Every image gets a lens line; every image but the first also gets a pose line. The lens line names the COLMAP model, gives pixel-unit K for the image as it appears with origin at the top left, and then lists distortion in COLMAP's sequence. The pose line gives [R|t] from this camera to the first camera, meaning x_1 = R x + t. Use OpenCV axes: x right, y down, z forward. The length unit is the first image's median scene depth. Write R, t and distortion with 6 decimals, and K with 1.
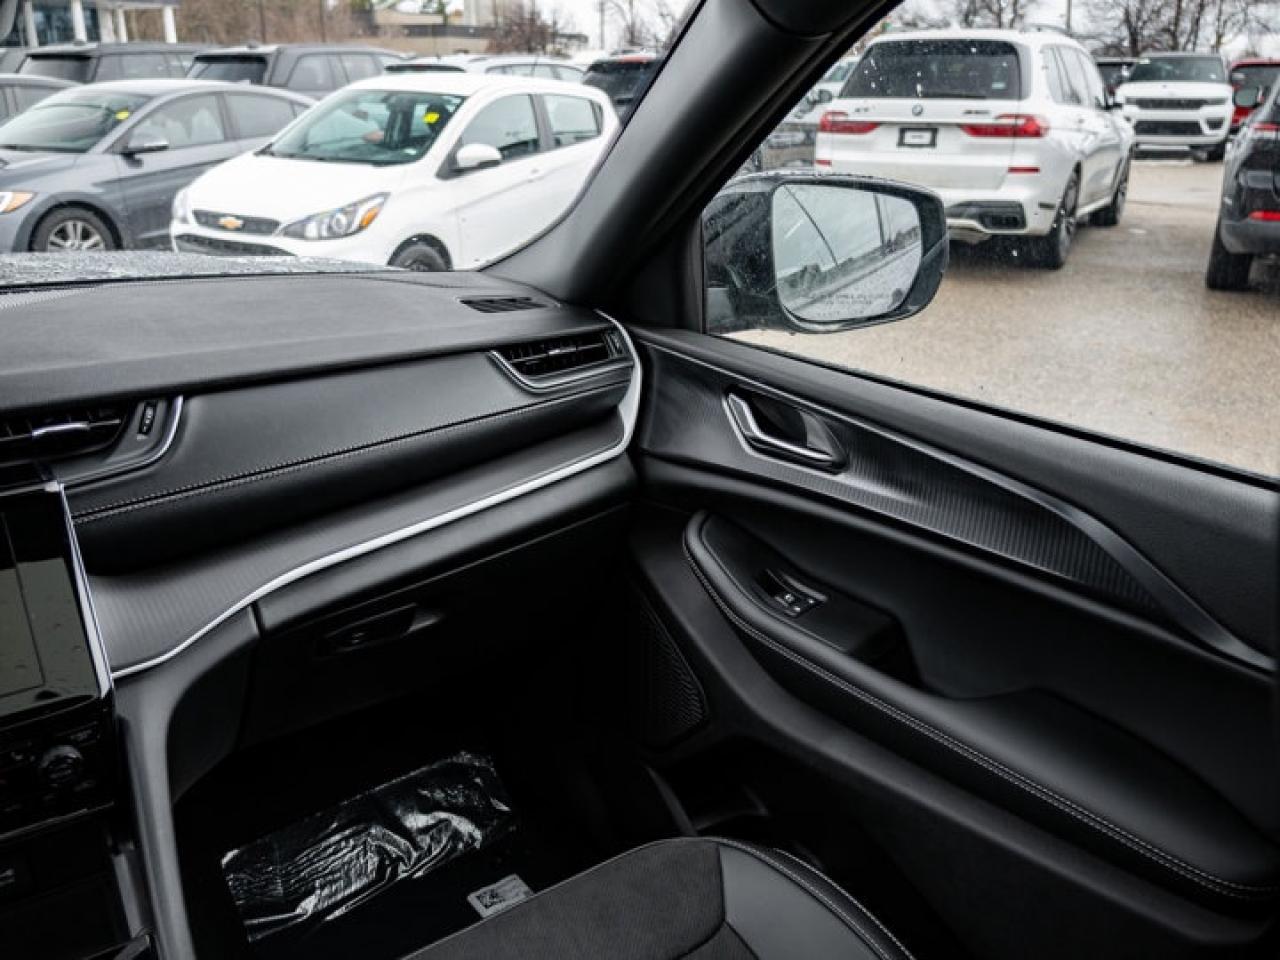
lens RADIAL K [[1086.0, 0, 639.0], [0, 1086.0, 483.6], [0, 0, 1]] dist [0.023259, -0.027157]
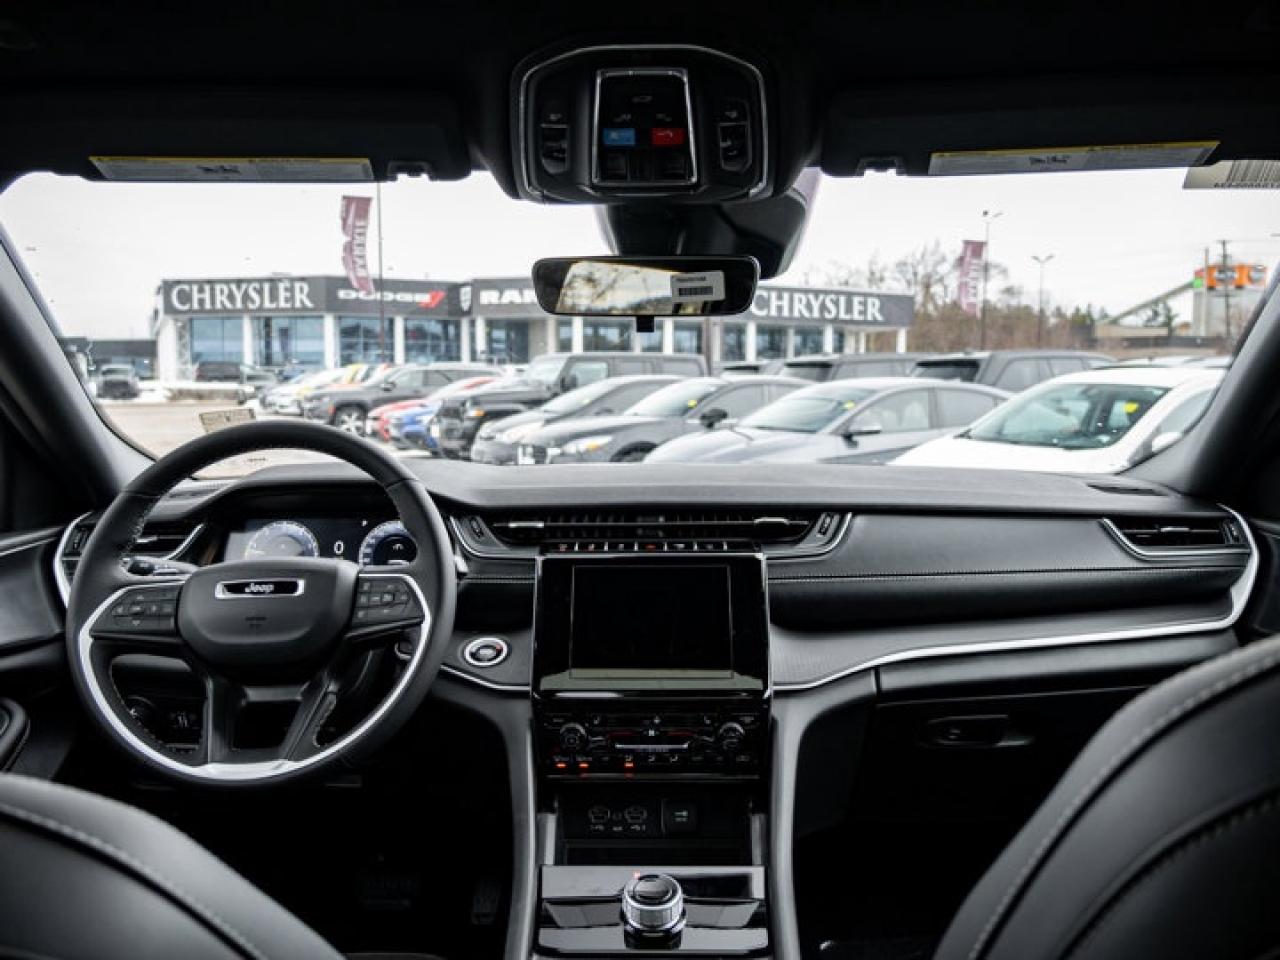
lens RADIAL K [[1086.0, 0, 637.4], [0, 1086.0, 480.9], [0, 0, 1]] dist [0.023259, -0.027157]
pose [[0.817190, 0.051281, -0.574082, 0.091506], [-0.203286, 0.957669, -0.203826, 0.131247], [0.539328, 0.283268, 0.793022, -0.156146]]
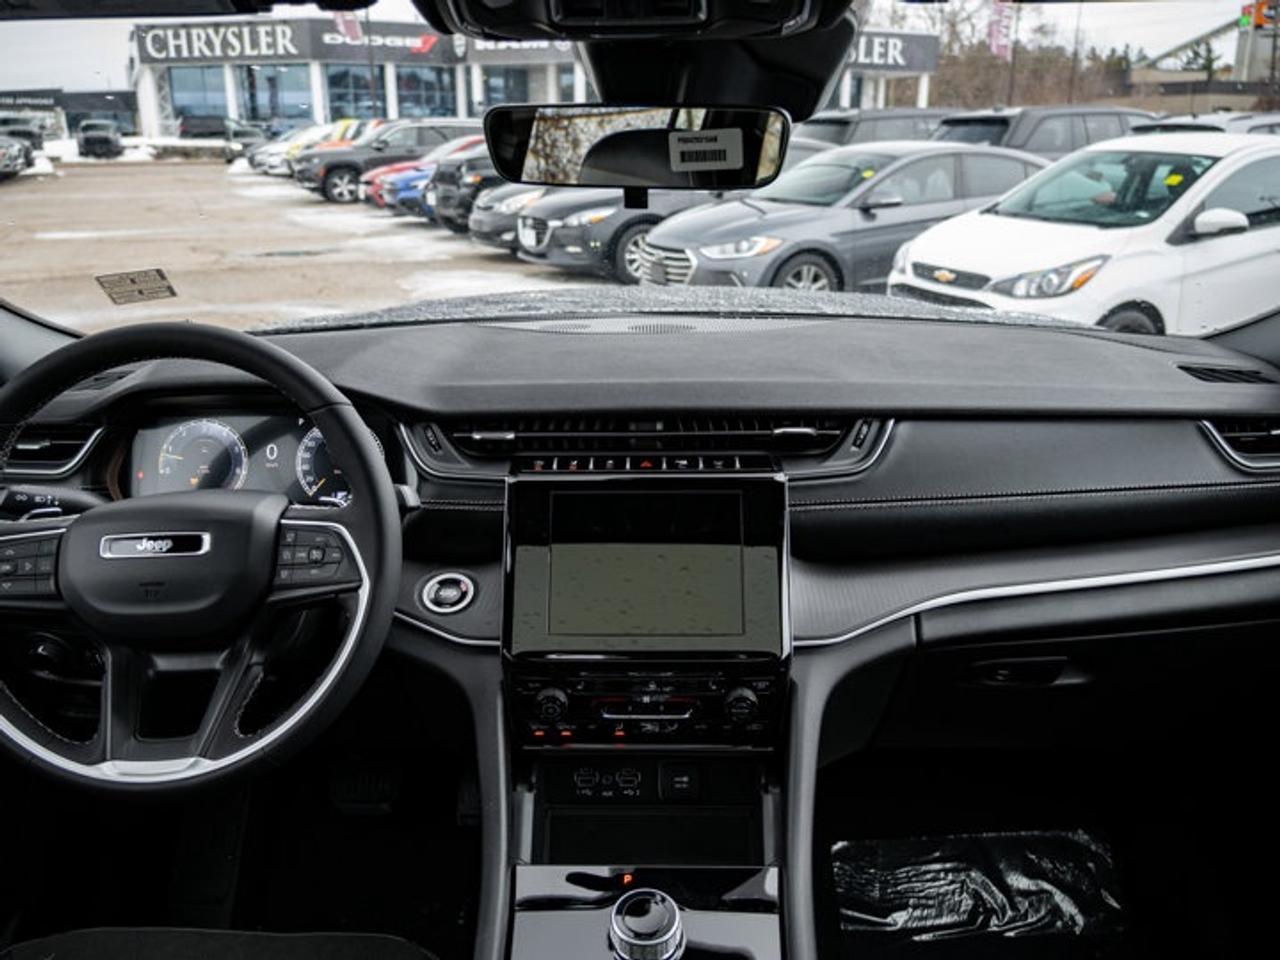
lens RADIAL K [[1086.0, 0, 638.1], [0, 1086.0, 482.2], [0, 0, 1]] dist [0.023259, -0.027157]
pose [[0.814269, 0.172293, -0.554329, 0.000287], [-0.200474, 0.979648, 0.010006, 0.015196], [0.544771, 0.102981, 0.832238, -0.044543]]
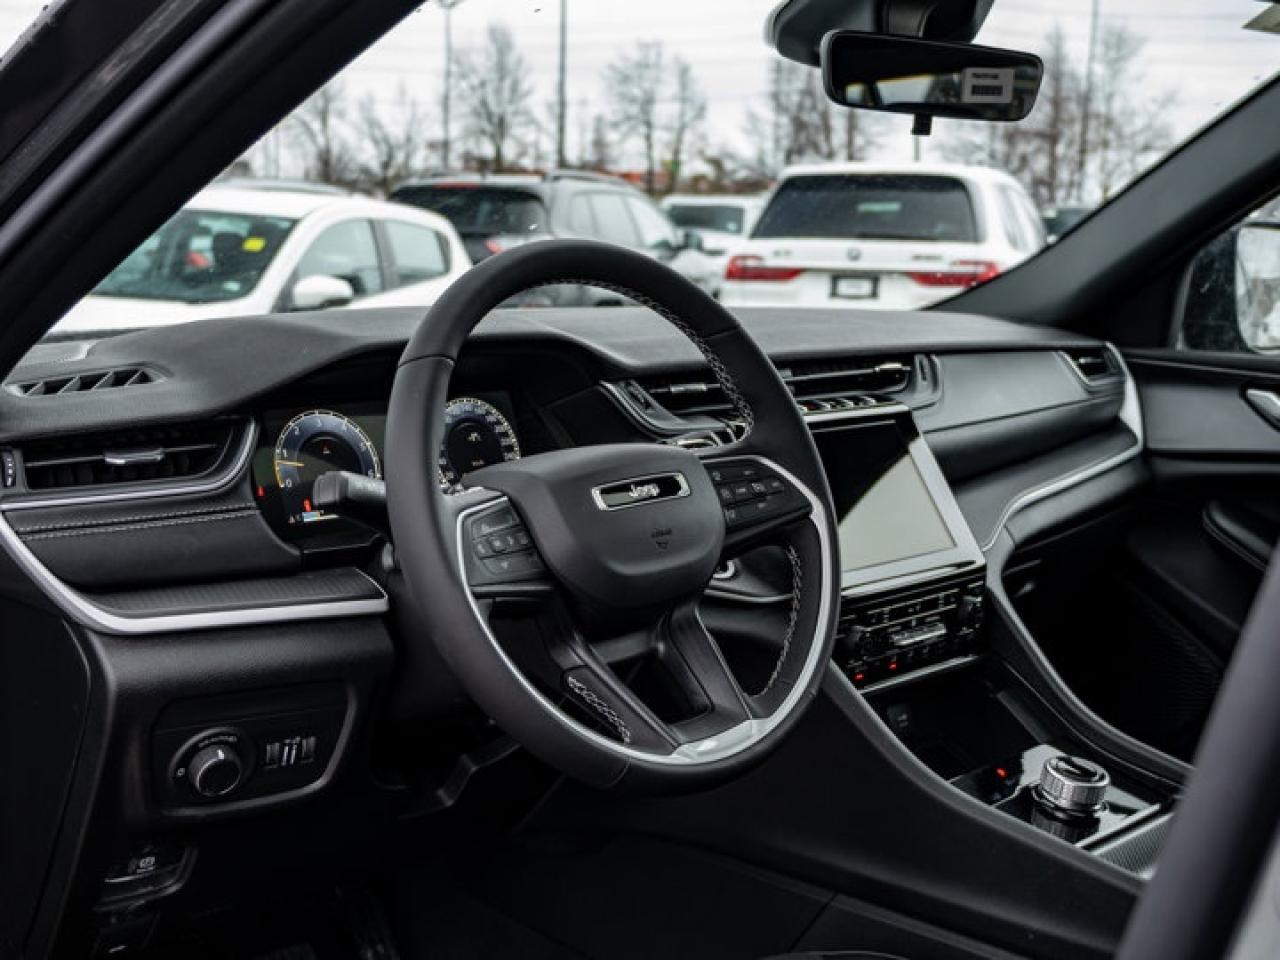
lens RADIAL K [[1645.9, 0, 647.8], [0, 1645.9, 476.3], [0, 0, 1]] dist [0.036997, 0.000000]
pose [[0.979057, -0.005702, 0.203505, -0.661126], [0.047731, 0.978175, -0.202227, 0.244156], [-0.197910, 0.207705, 0.957961, -0.400009]]
